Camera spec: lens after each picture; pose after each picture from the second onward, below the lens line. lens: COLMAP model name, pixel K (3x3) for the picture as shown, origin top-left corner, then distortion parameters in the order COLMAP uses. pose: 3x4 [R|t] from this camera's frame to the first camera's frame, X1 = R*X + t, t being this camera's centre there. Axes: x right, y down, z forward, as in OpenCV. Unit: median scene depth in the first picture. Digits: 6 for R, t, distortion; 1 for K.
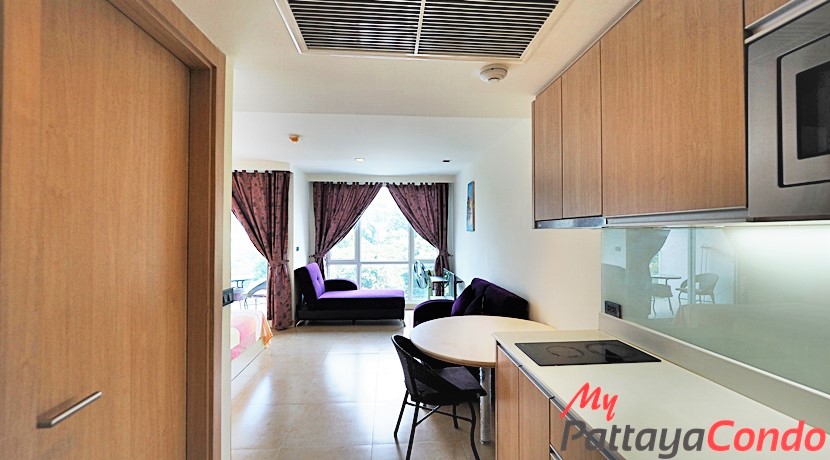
lens RADIAL K [[351.9, 0, 414.3], [0, 351.9, 227.8], [0, 0, 1]] dist [-0.008343, 0.000514]
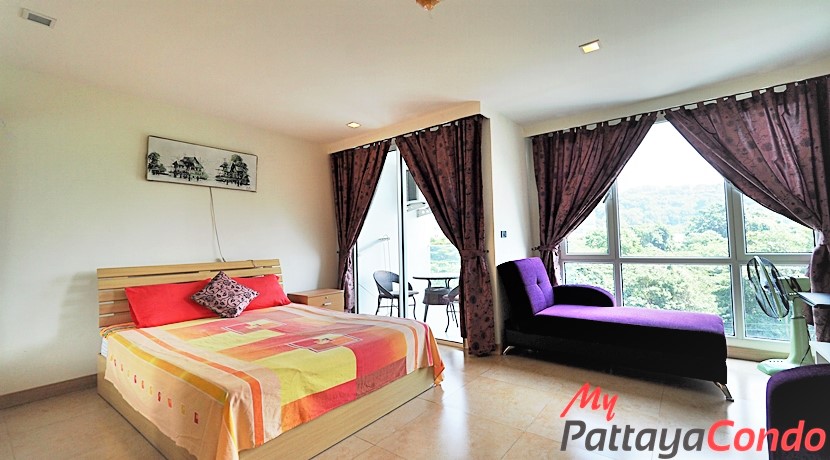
lens RADIAL K [[351.9, 0, 414.0], [0, 351.9, 226.5], [0, 0, 1]] dist [-0.008343, 0.000514]
pose [[0.738554, -0.051219, -0.672246, -0.013053], [0.030781, 0.998632, -0.042270, 0.060220], [0.673491, 0.010527, 0.739120, 0.355677]]
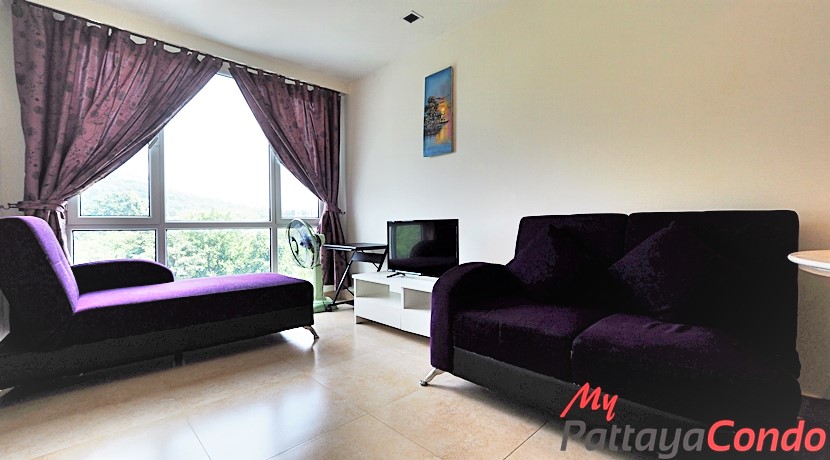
lens RADIAL K [[351.9, 0, 412.4], [0, 351.9, 229.3], [0, 0, 1]] dist [-0.008343, 0.000514]
pose [[0.772806, -0.014007, 0.634488, -0.200732], [0.001206, 0.999787, 0.020602, 0.098907], [-0.634641, -0.015156, 0.772658, 0.456389]]
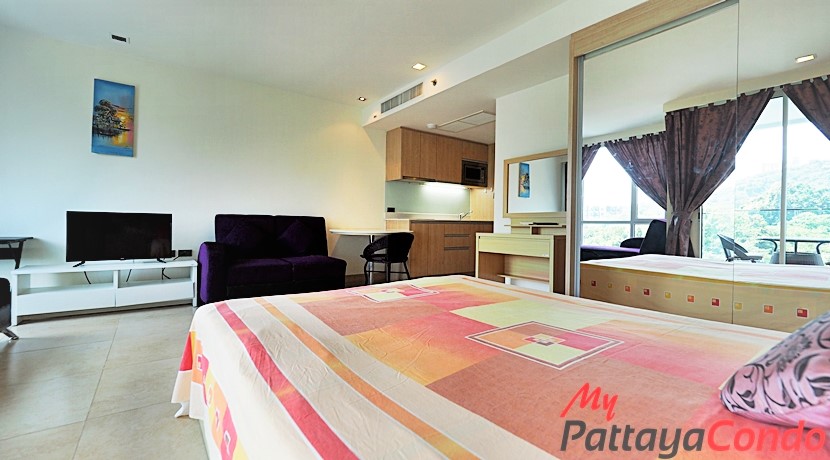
lens RADIAL K [[351.9, 0, 416.1], [0, 351.9, 227.6], [0, 0, 1]] dist [-0.008343, 0.000514]
pose [[-0.530961, -0.011043, 0.847324, -0.577944], [-0.020510, 0.999790, 0.000178, 0.109701], [-0.847148, -0.017284, -0.531076, 0.698121]]
